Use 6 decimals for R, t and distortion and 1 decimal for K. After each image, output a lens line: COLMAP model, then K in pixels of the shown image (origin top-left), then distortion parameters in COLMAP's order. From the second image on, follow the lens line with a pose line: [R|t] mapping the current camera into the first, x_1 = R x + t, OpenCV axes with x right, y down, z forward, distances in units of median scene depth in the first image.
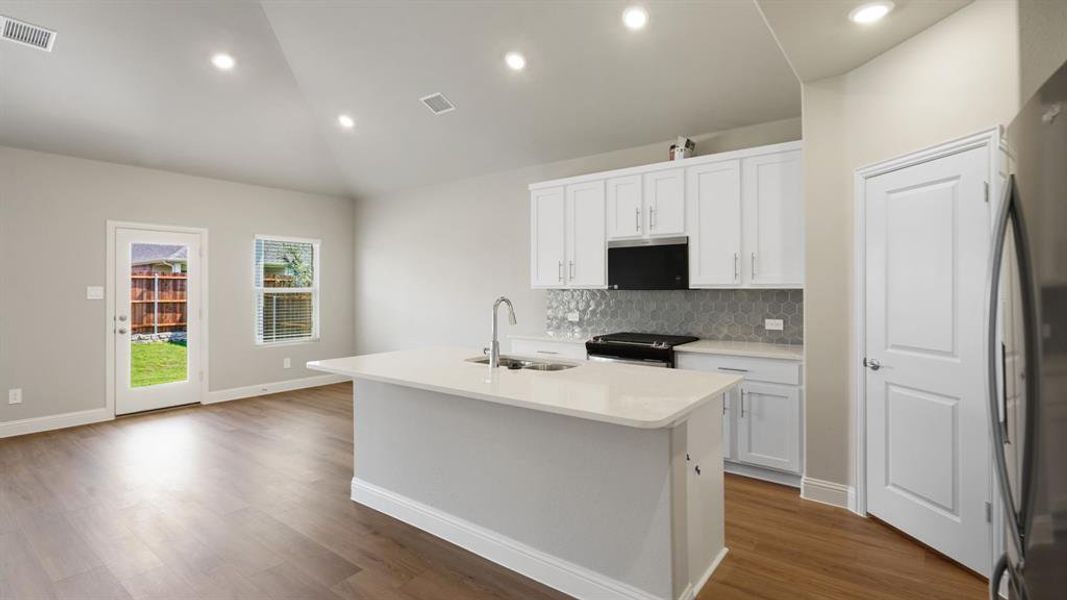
lens RADIAL K [[497.4, 0, 536.0], [0, 497.4, 286.1], [0, 0, 1]] dist [0.007772, -0.002611]
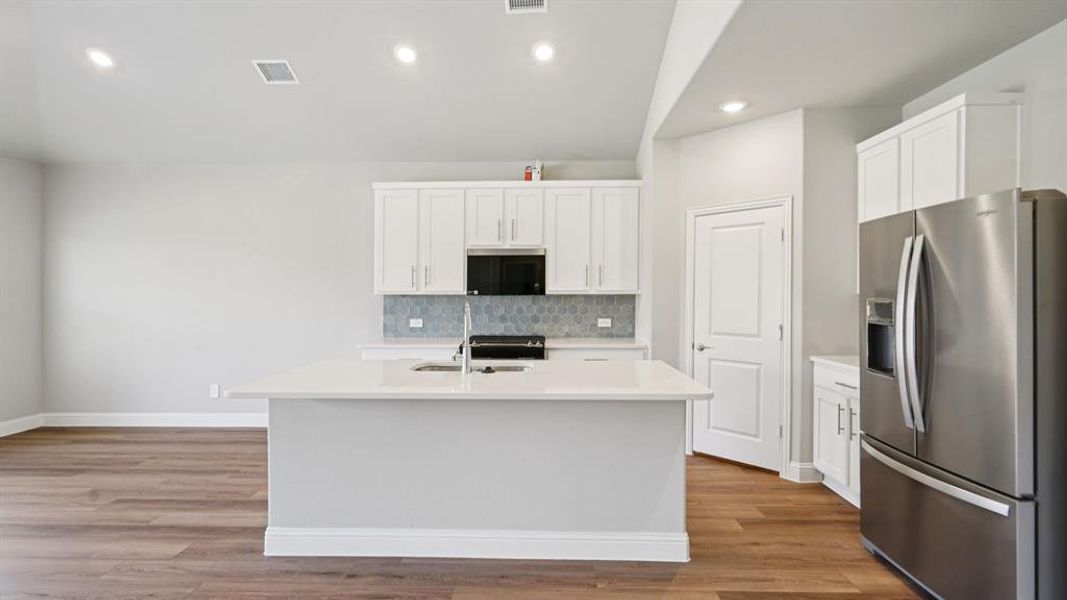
lens RADIAL K [[497.4, 0, 532.4], [0, 497.4, 298.2], [0, 0, 1]] dist [0.007772, -0.002611]
pose [[0.817379, -0.004606, 0.576082, -0.381712], [-0.003299, 0.999914, 0.012676, 0.000122], [-0.576091, -0.012262, 0.817294, 0.077801]]
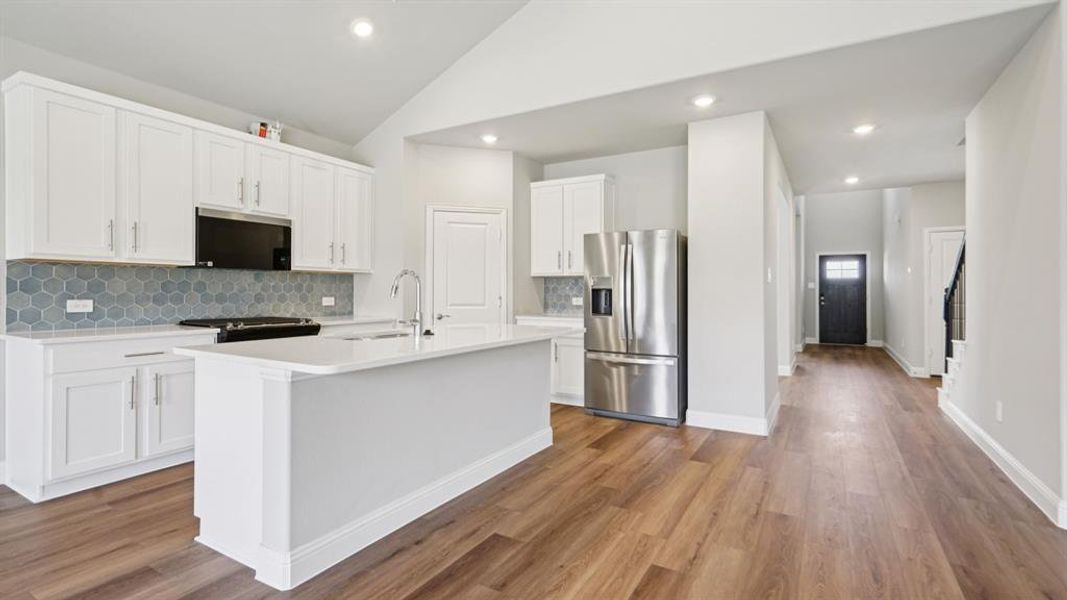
lens RADIAL K [[497.4, 0, 537.9], [0, 497.4, 289.4], [0, 0, 1]] dist [0.007772, -0.002611]
pose [[-0.121546, 0.004089, 0.992577, -0.802075], [-0.011759, 0.999915, -0.005559, 0.046612], [-0.992516, -0.012348, -0.121487, 0.612323]]
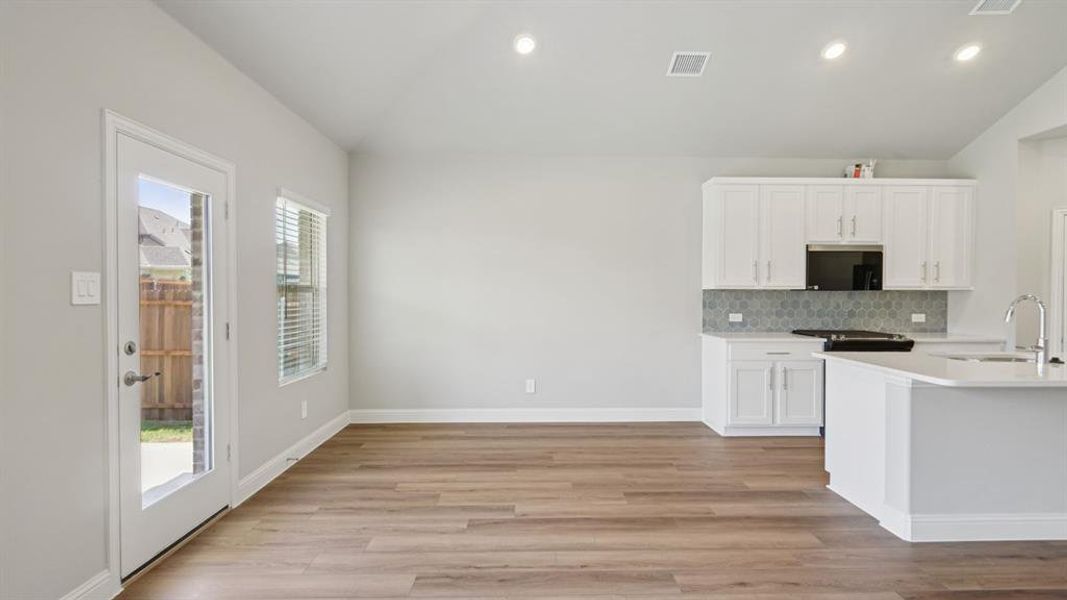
lens RADIAL K [[497.4, 0, 536.6], [0, 497.4, 301.1], [0, 0, 1]] dist [0.007772, -0.002611]
pose [[0.779863, -0.005730, 0.625924, -1.074249], [-0.009222, 0.999744, 0.020643, 0.015650], [-0.625882, -0.021871, 0.779611, 0.592815]]
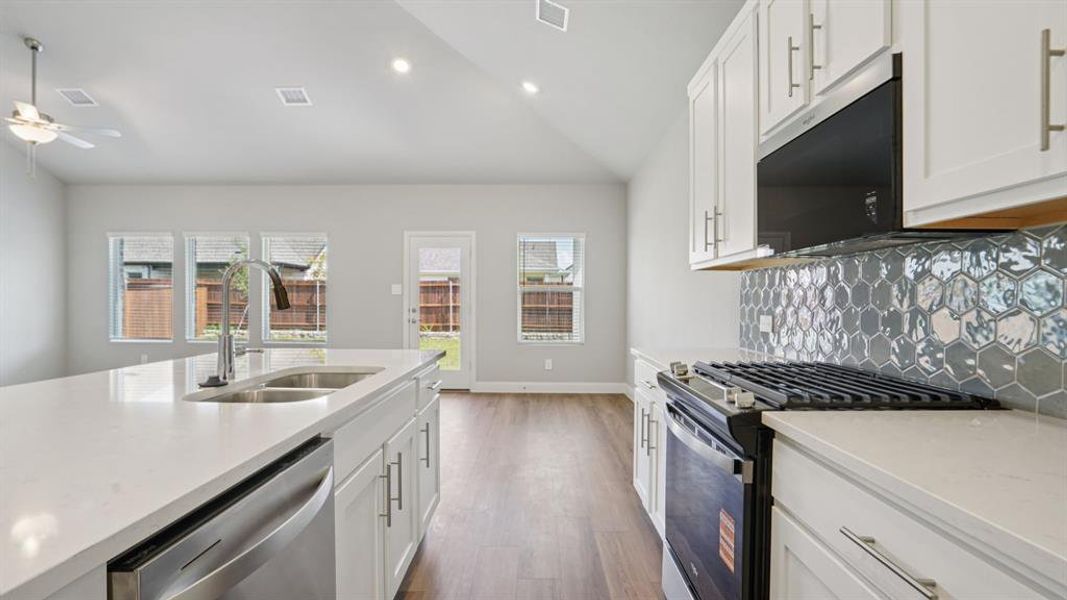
lens RADIAL K [[497.4, 0, 534.9], [0, 497.4, 301.2], [0, 0, 1]] dist [0.007772, -0.002611]
pose [[0.604961, 0.003445, -0.796247, 0.411778], [0.001094, 0.999986, 0.005158, 0.046717], [0.796254, -0.003992, 0.604949, 0.653191]]
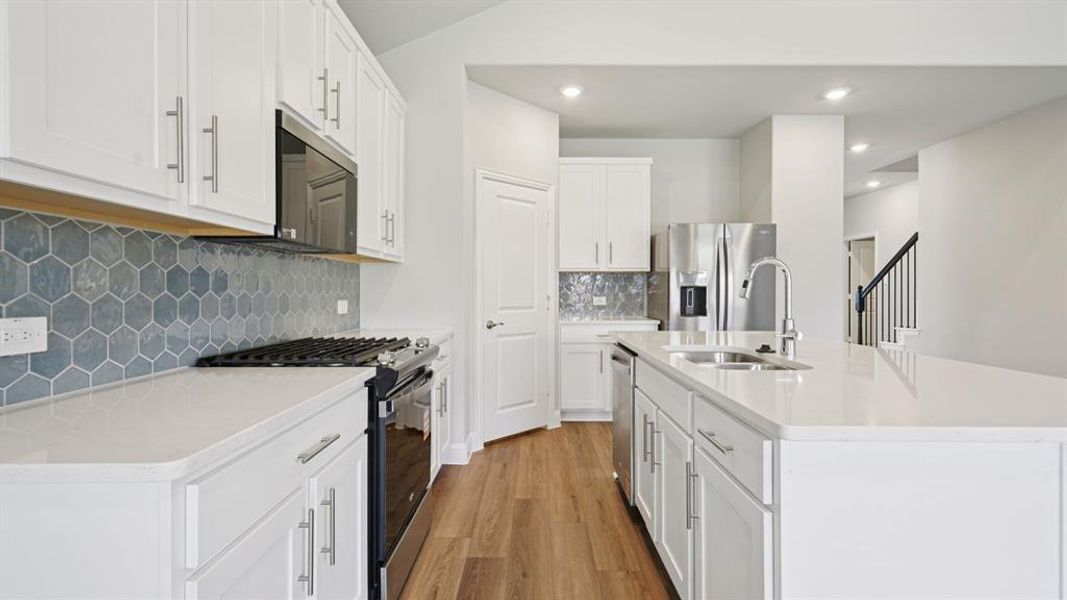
lens RADIAL K [[497.4, 0, 538.5], [0, 497.4, 292.0], [0, 0, 1]] dist [0.007772, -0.002611]
pose [[-0.608382, -0.002351, 0.793641, -0.300319], [-0.006180, 0.999979, -0.001775, 0.052152], [-0.793620, -0.005984, -0.608384, 1.191089]]
